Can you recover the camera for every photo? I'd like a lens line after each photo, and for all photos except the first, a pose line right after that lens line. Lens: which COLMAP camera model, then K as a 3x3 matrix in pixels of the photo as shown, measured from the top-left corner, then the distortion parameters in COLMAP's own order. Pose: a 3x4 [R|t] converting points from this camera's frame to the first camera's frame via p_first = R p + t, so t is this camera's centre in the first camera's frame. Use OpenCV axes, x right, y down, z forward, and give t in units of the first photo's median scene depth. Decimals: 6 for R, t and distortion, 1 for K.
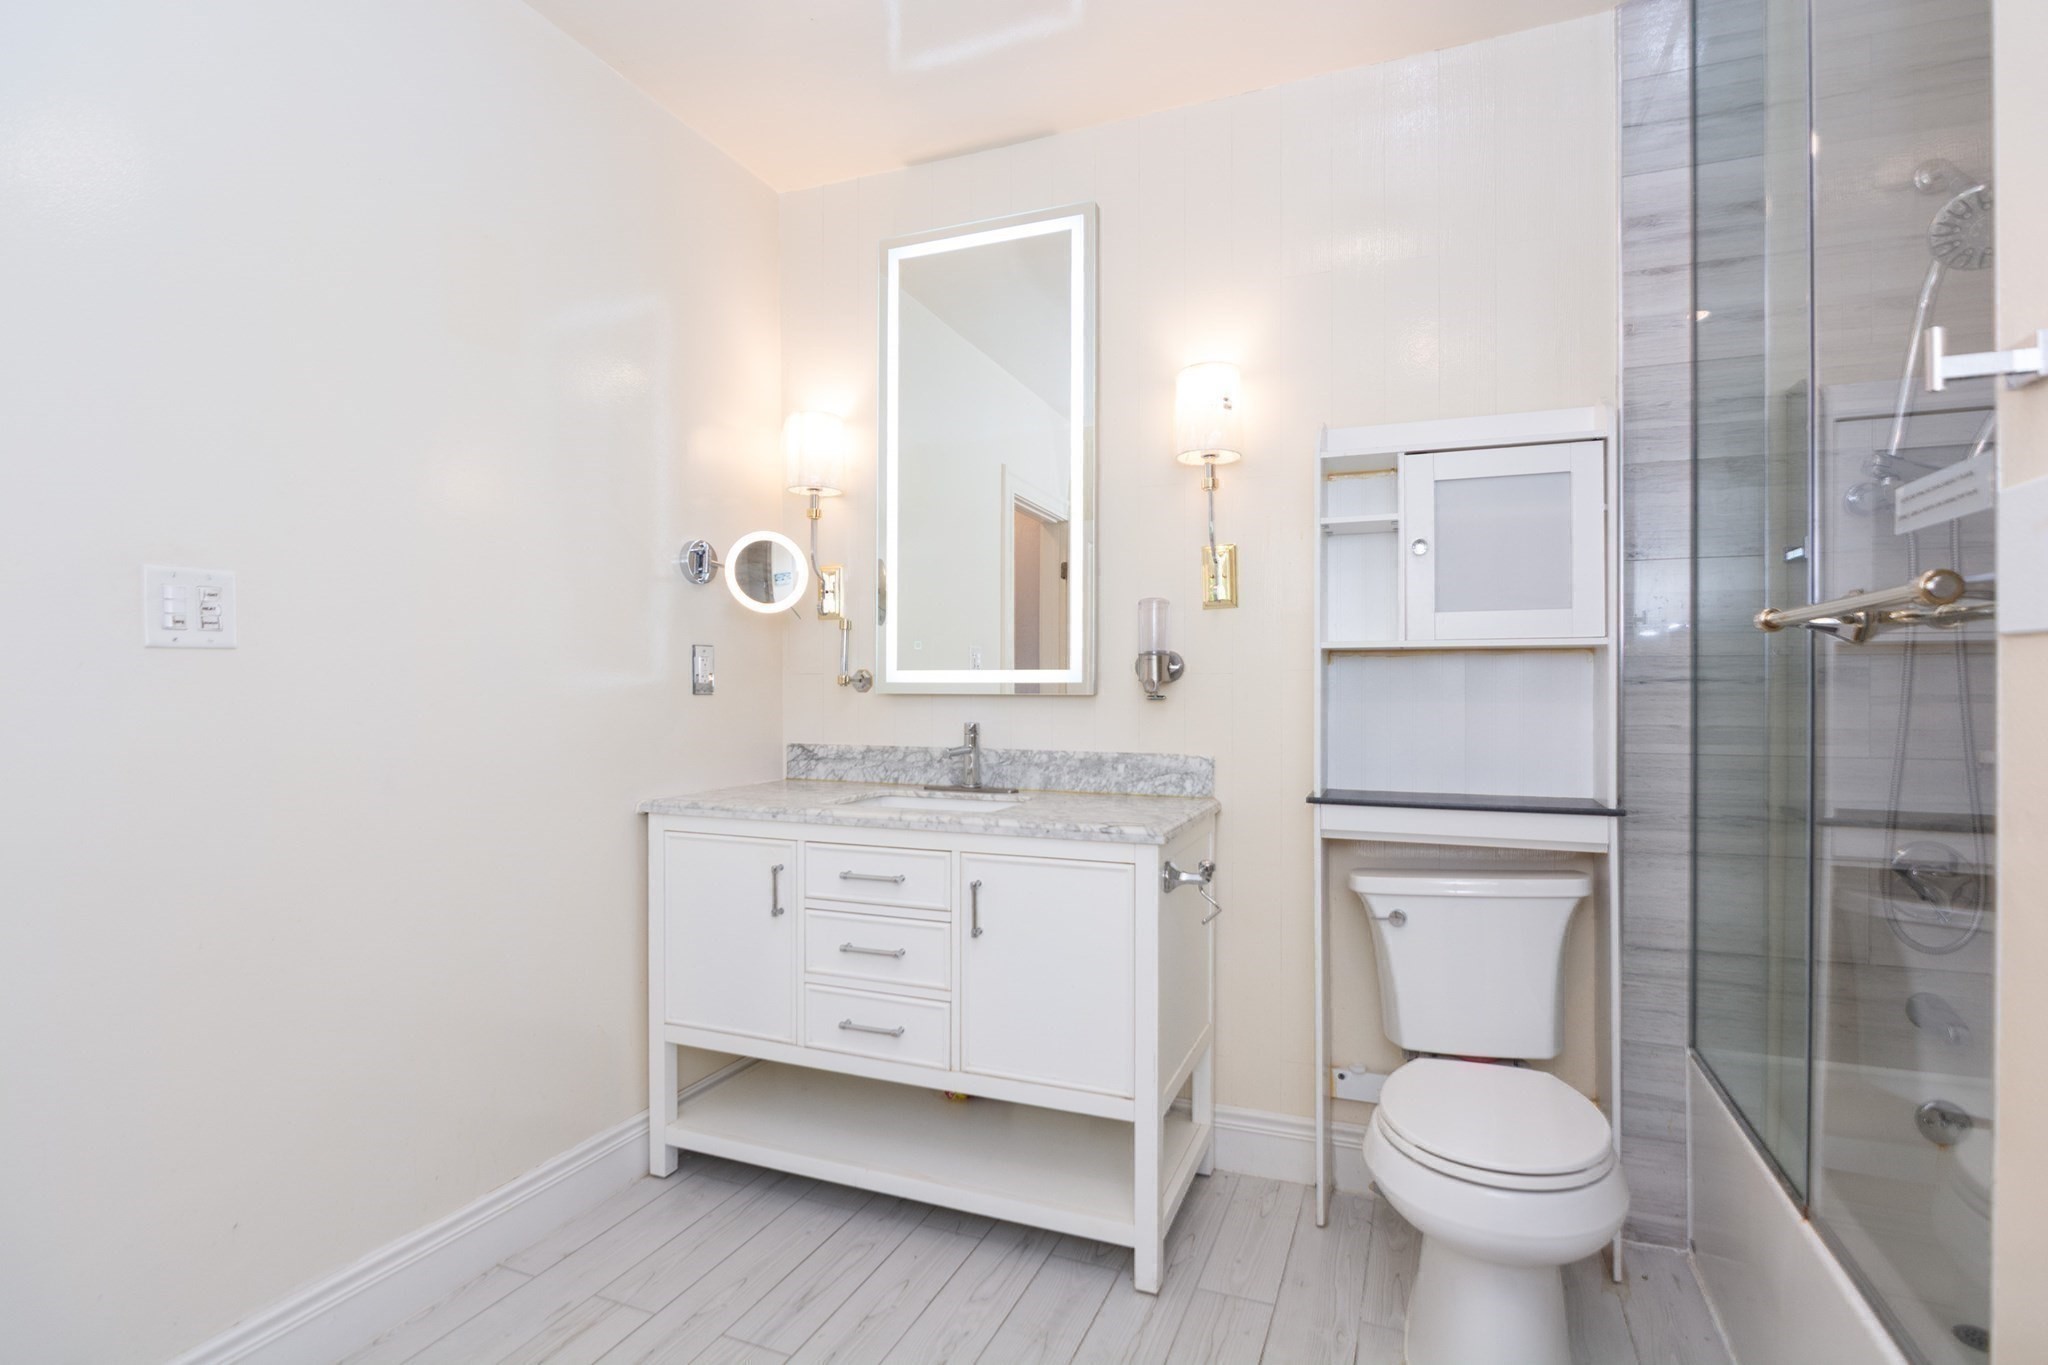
lens RADIAL K [[1005.7, 0, 1027.8], [0, 1005.7, 674.7], [0, 0, 1]] dist [-0.008558, -0.001125]
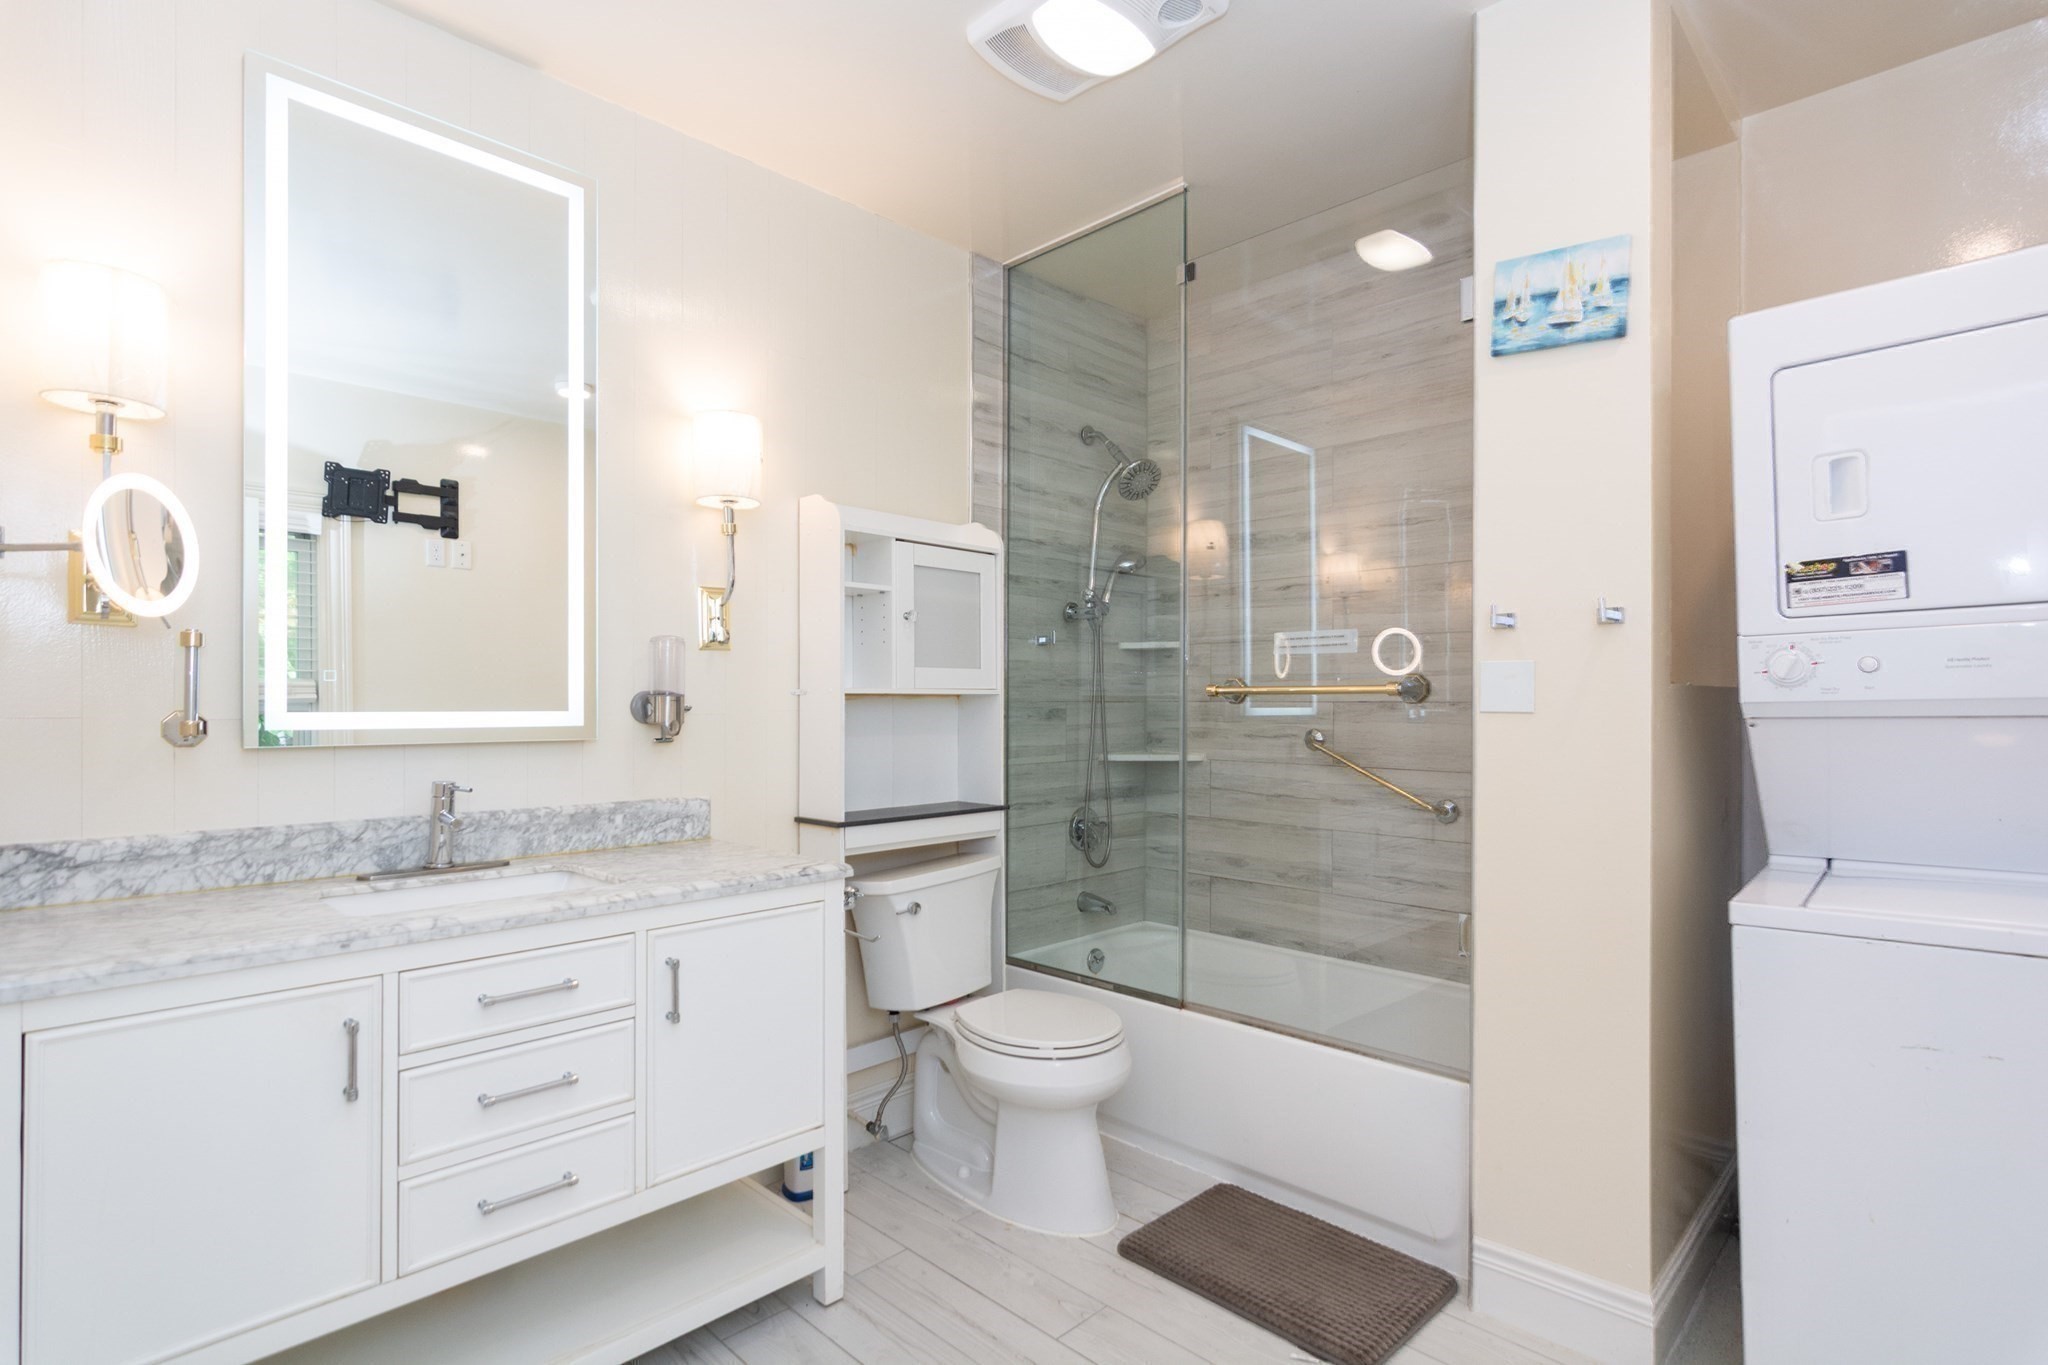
lens RADIAL K [[992.5, 0, 1019.1], [0, 992.5, 697.7], [0, 0, 1]] dist [-0.001615, -0.000282]
pose [[0.386550, 0.005360, 0.922253, -0.590842], [-0.006089, 0.999976, -0.003260, -0.016152], [-0.922248, -0.004355, 0.386574, 0.316683]]
